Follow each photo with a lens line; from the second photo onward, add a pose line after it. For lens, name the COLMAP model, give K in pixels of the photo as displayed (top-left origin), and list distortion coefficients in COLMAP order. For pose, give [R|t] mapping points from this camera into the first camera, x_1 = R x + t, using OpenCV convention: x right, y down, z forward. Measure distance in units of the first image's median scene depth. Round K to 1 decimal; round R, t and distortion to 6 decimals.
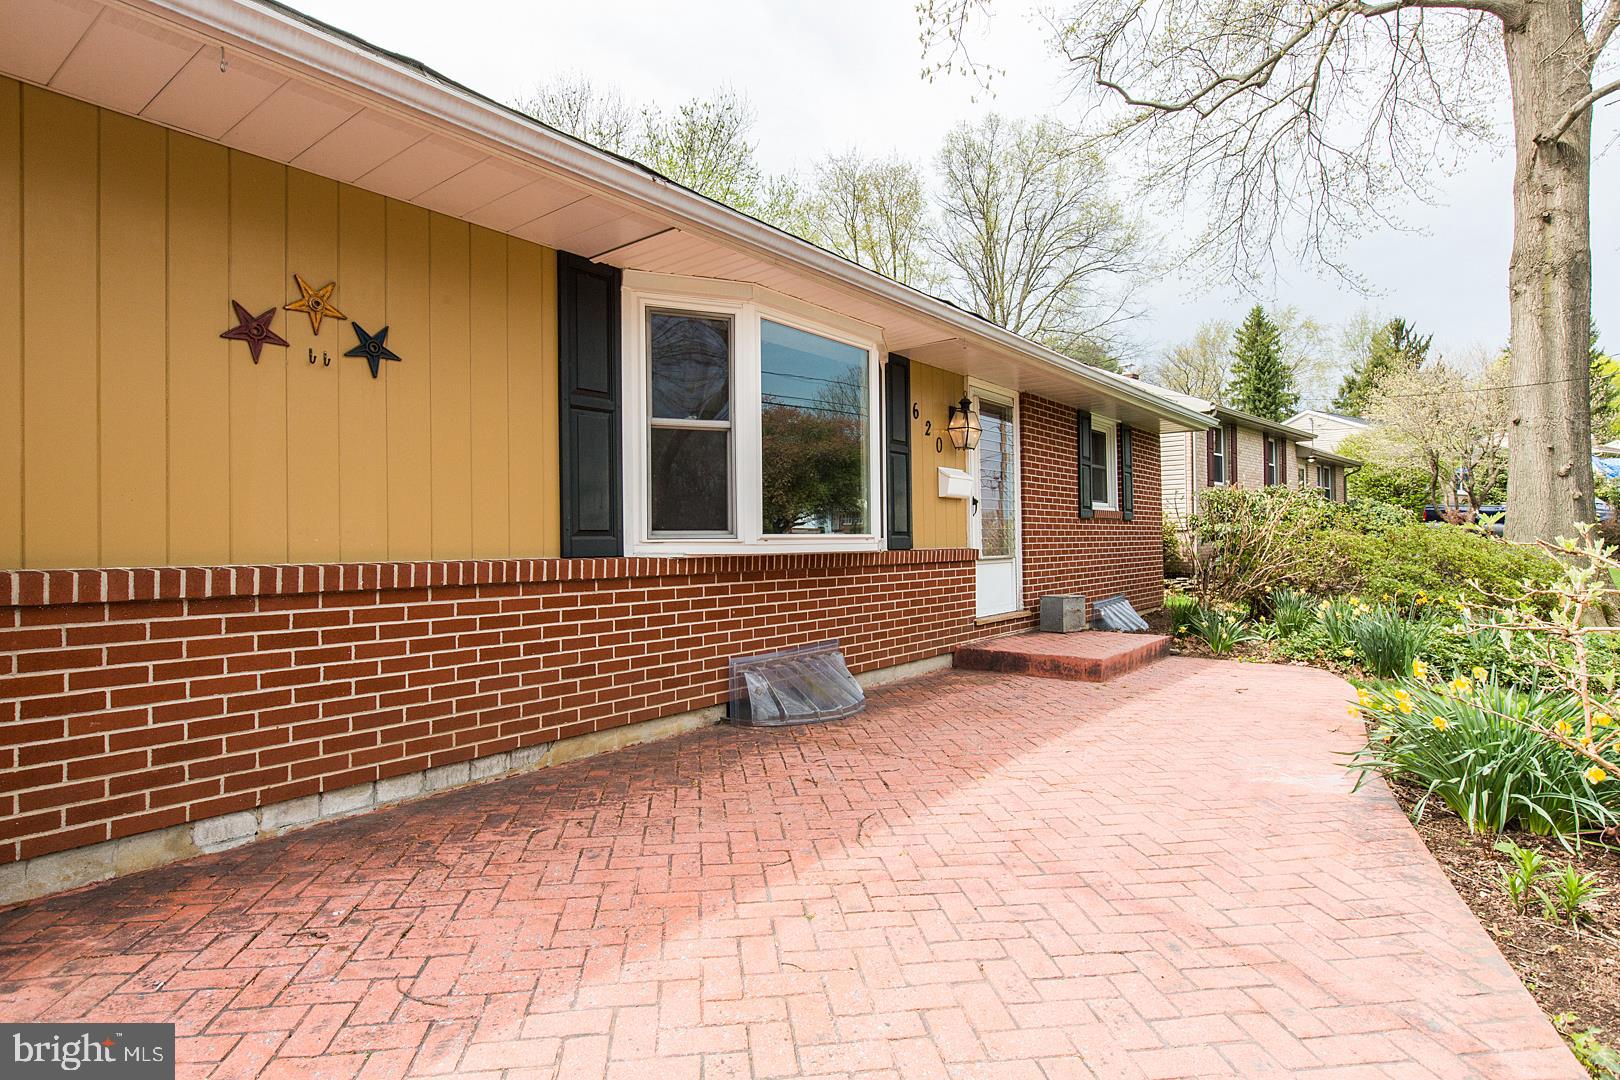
lens RADIAL K [[862.8, 0, 814.3], [0, 862.8, 518.2], [0, 0, 1]] dist [-0.001297, -0.000664]
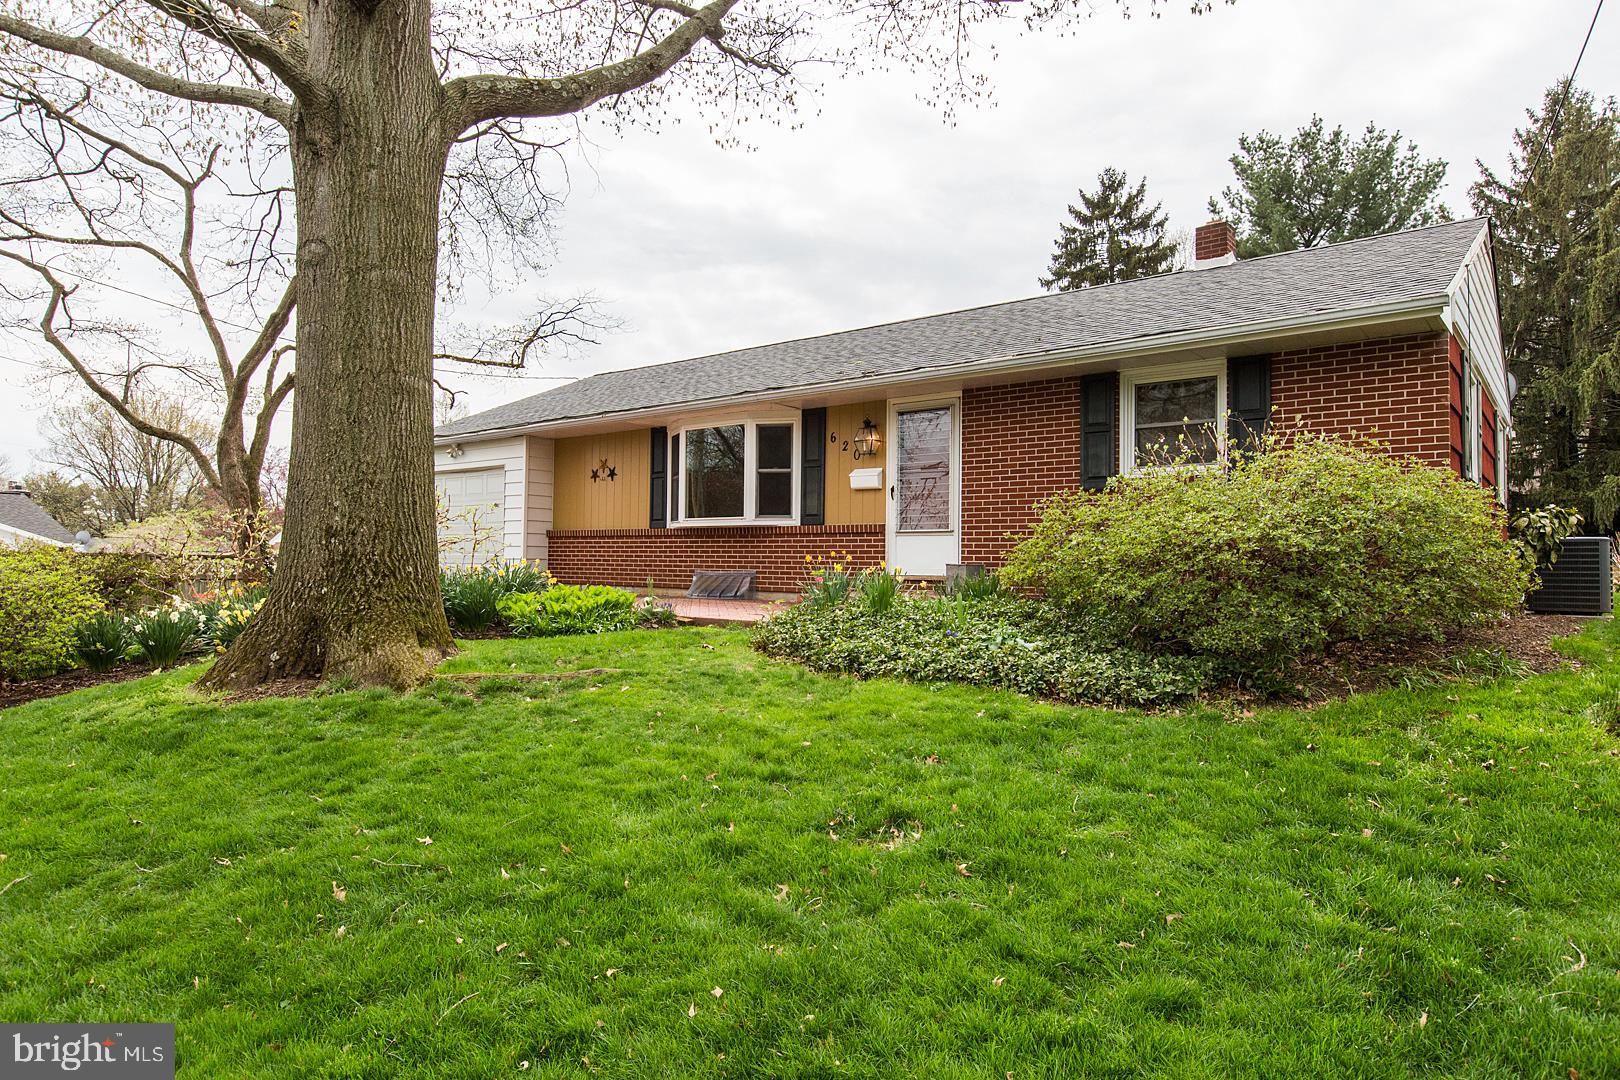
lens RADIAL K [[969.0, 0, 810.0], [0, 969.0, 540.0], [0, 0, 1]] dist [-0.003661, 0.001662]
pose [[-0.027867, -0.024906, -0.999301, 2.627802], [0.008337, 0.999649, -0.025148, 0.149668], [0.999577, -0.009032, -0.027649, 1.398467]]
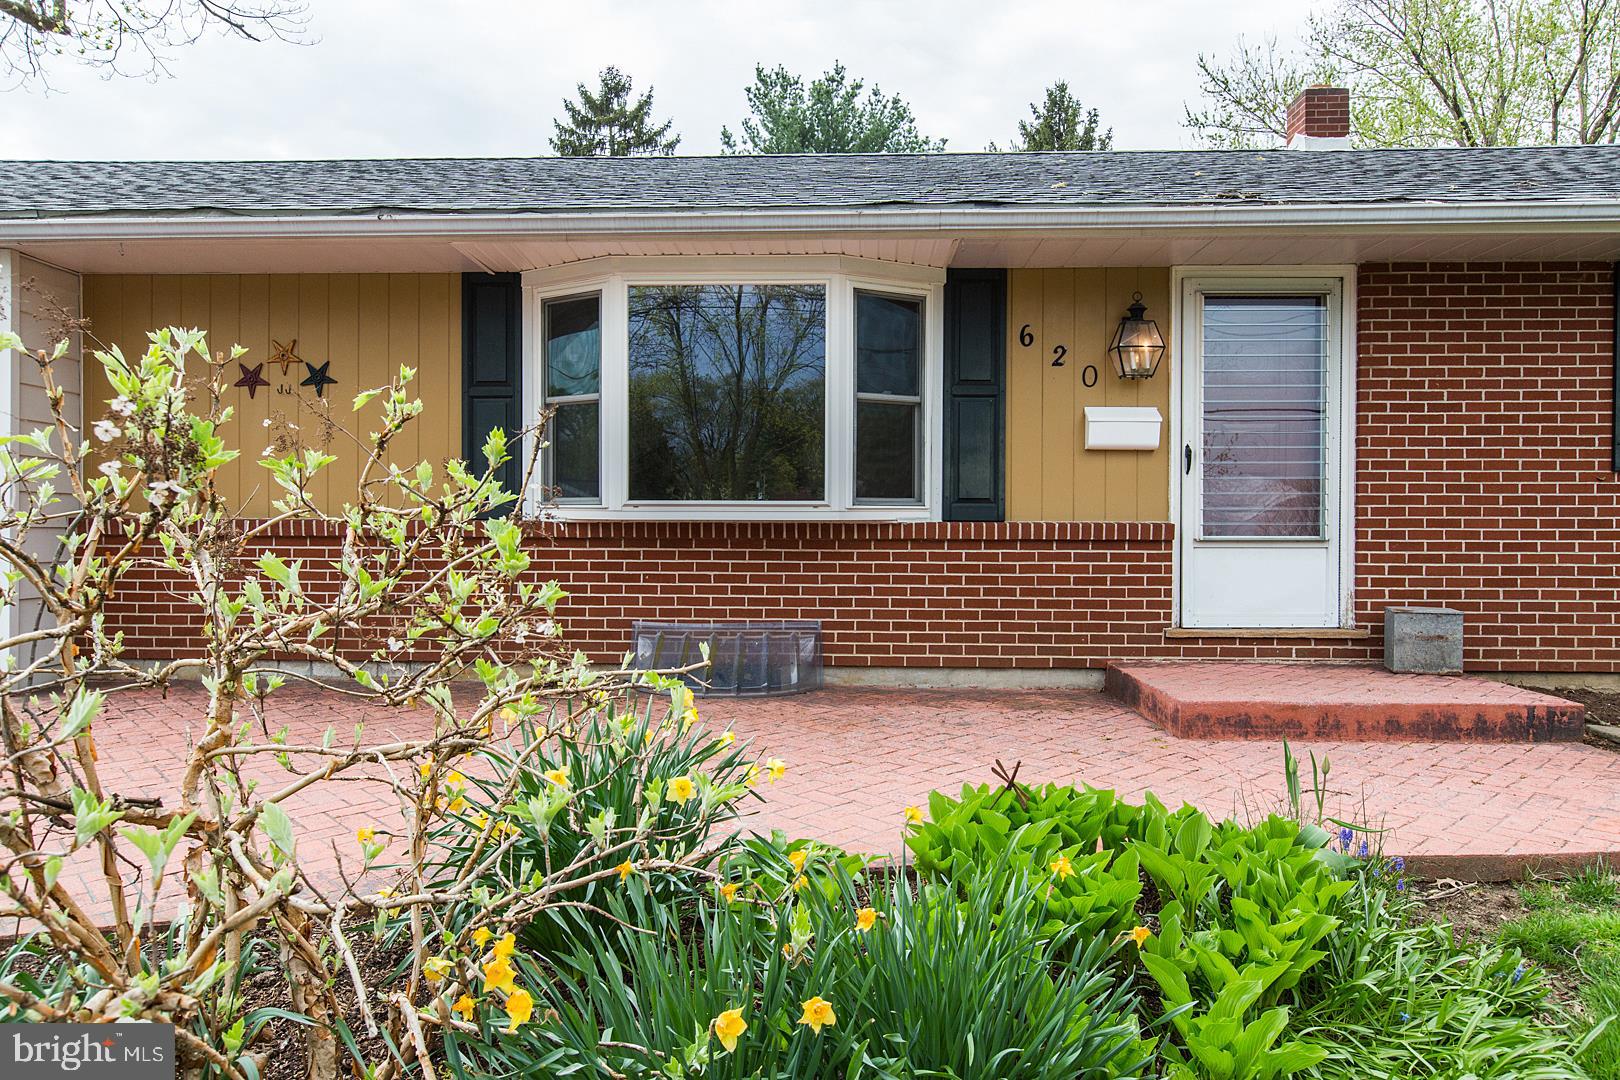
lens RADIAL K [[1013.6, 0, 814.0], [0, 1013.6, 537.8], [0, 0, 1]] dist [0.000671, 0.000413]
pose [[0.576815, 0.011891, -0.816788, 1.013942], [0.012888, 0.999637, 0.023655, 0.036900], [0.816773, -0.024171, 0.576452, 0.478563]]
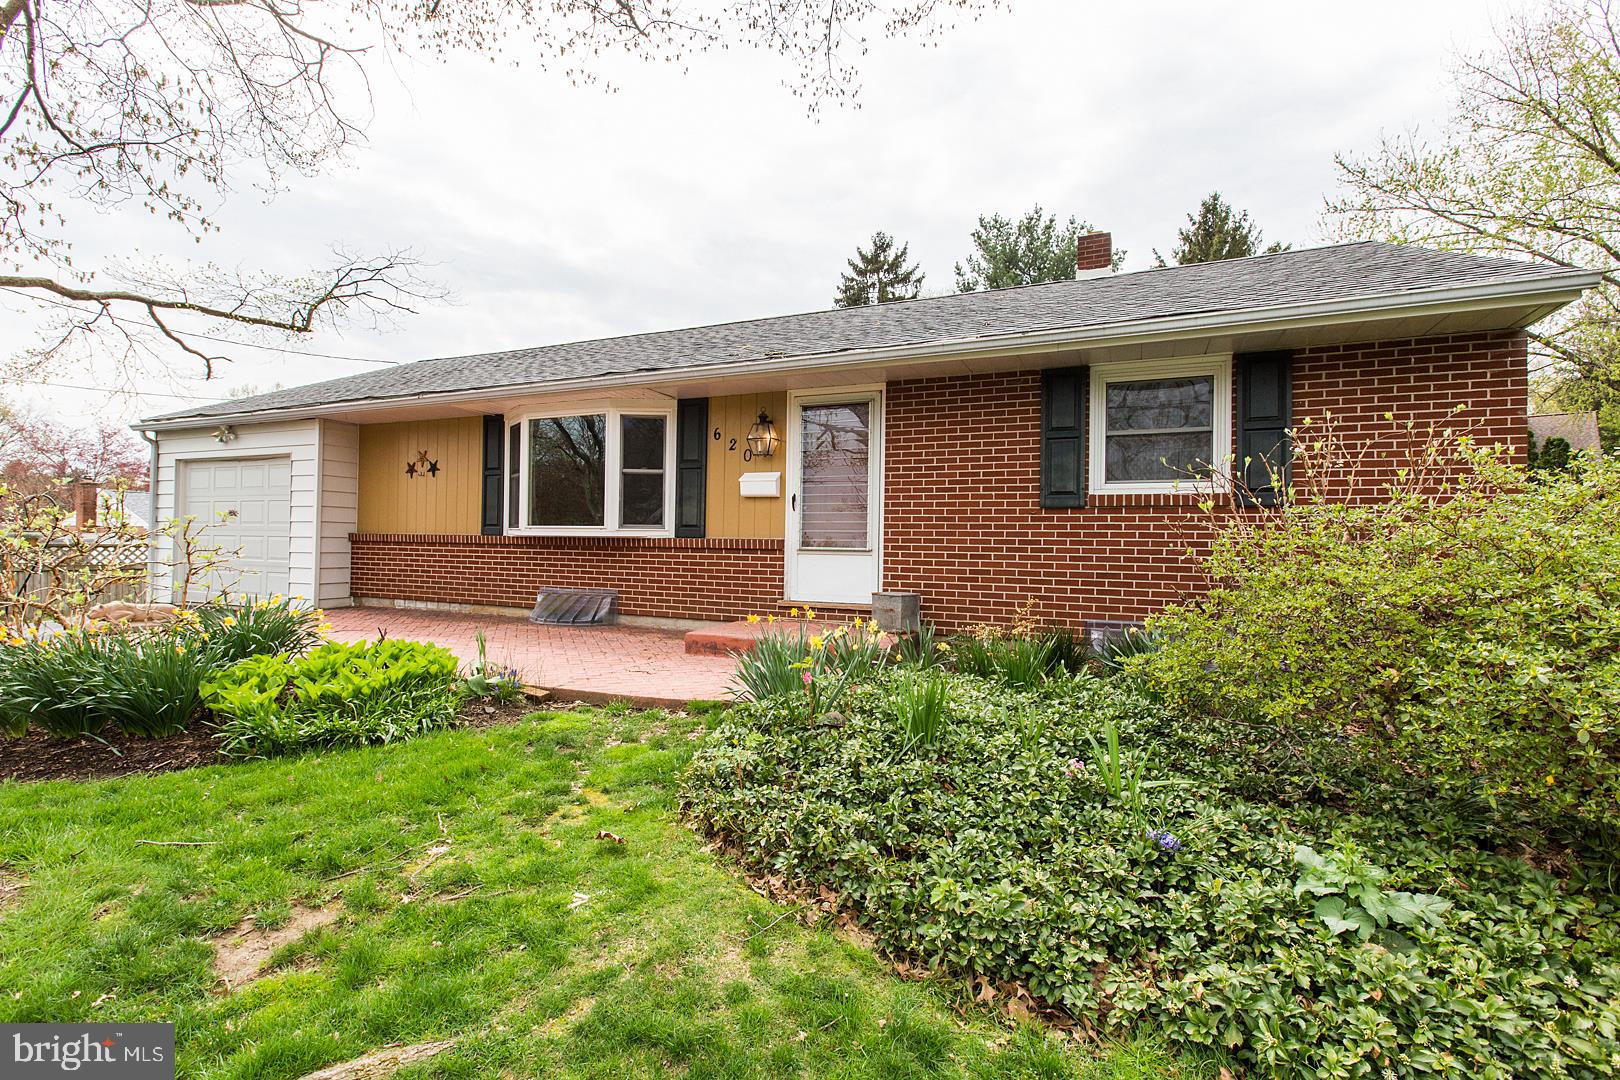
lens RADIAL K [[741.2, 0, 811.4], [0, 741.2, 538.8], [0, 0, 1]] dist [0.003312, 0.000917]
pose [[0.224366, -0.002803, -0.974501, 1.758833], [0.003719, 0.999991, -0.002020, 0.055327], [0.974498, -0.003171, 0.224374, 1.231059]]
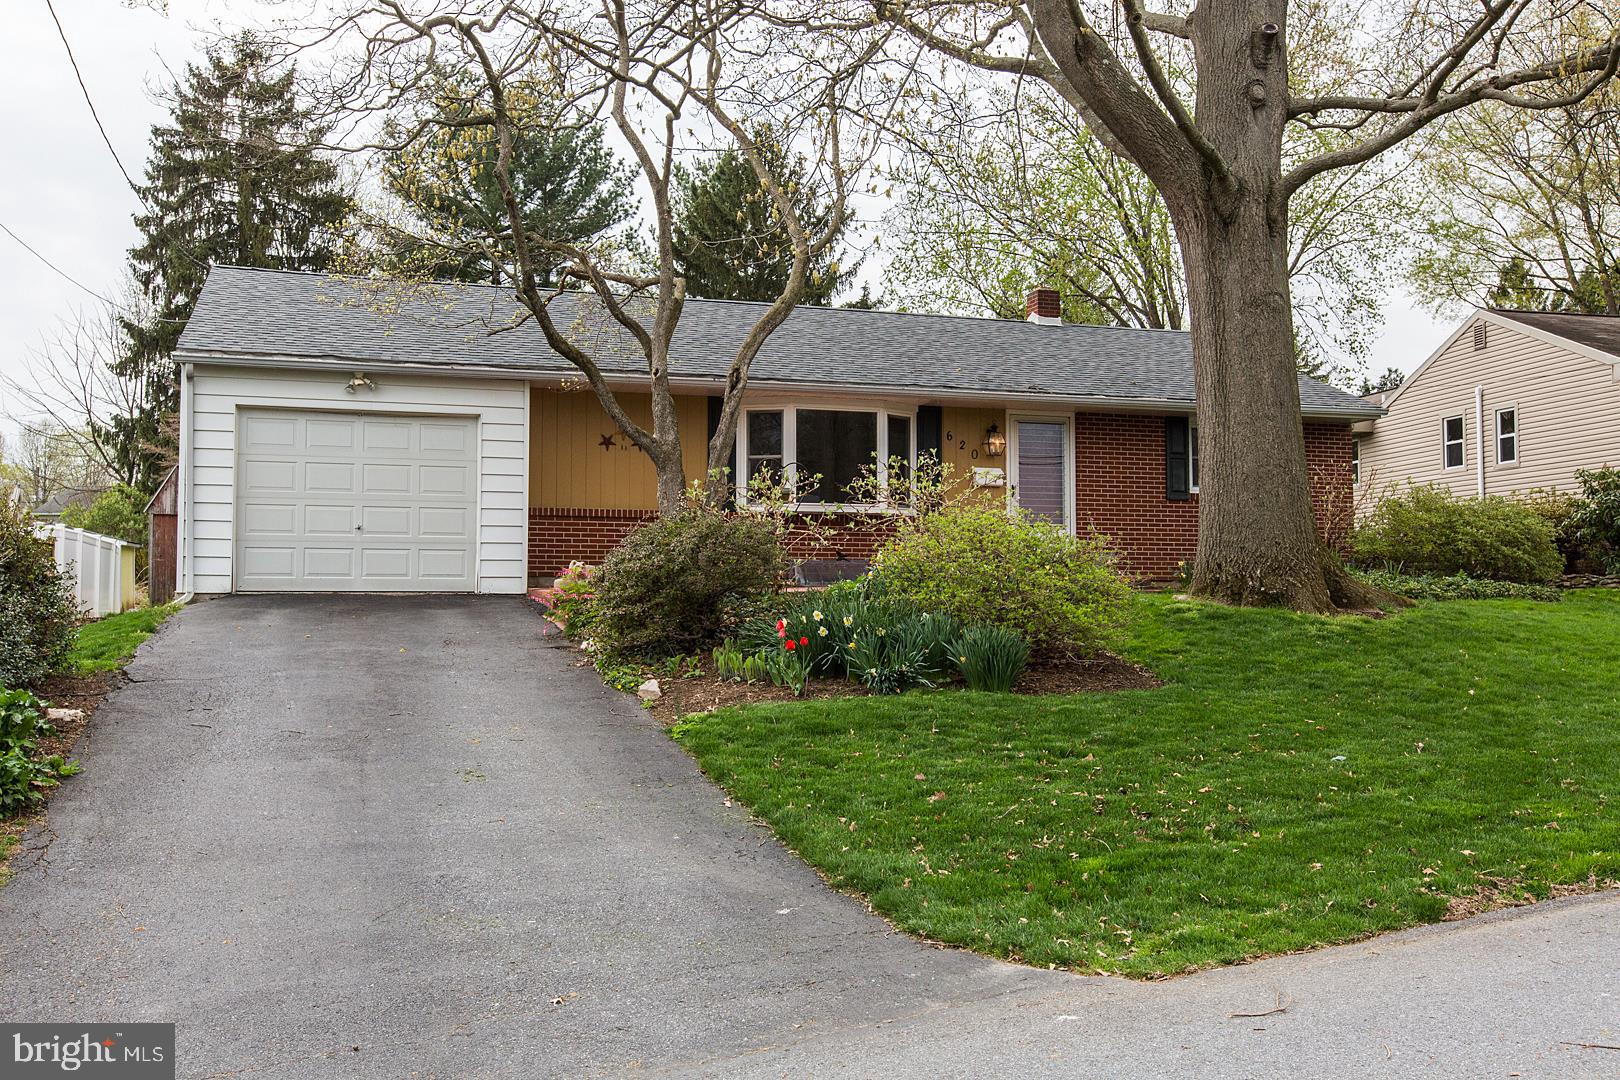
lens RADIAL K [[1469.2, 0, 810.0], [0, 1469.2, 540.0], [0, 0, 1]] dist [-0.011142, 0.000711]
pose [[0.821027, -0.026320, -0.570282, 2.155399], [0.010778, 0.999473, -0.030610, 0.234073], [0.570787, 0.018985, 0.820878, -2.149752]]
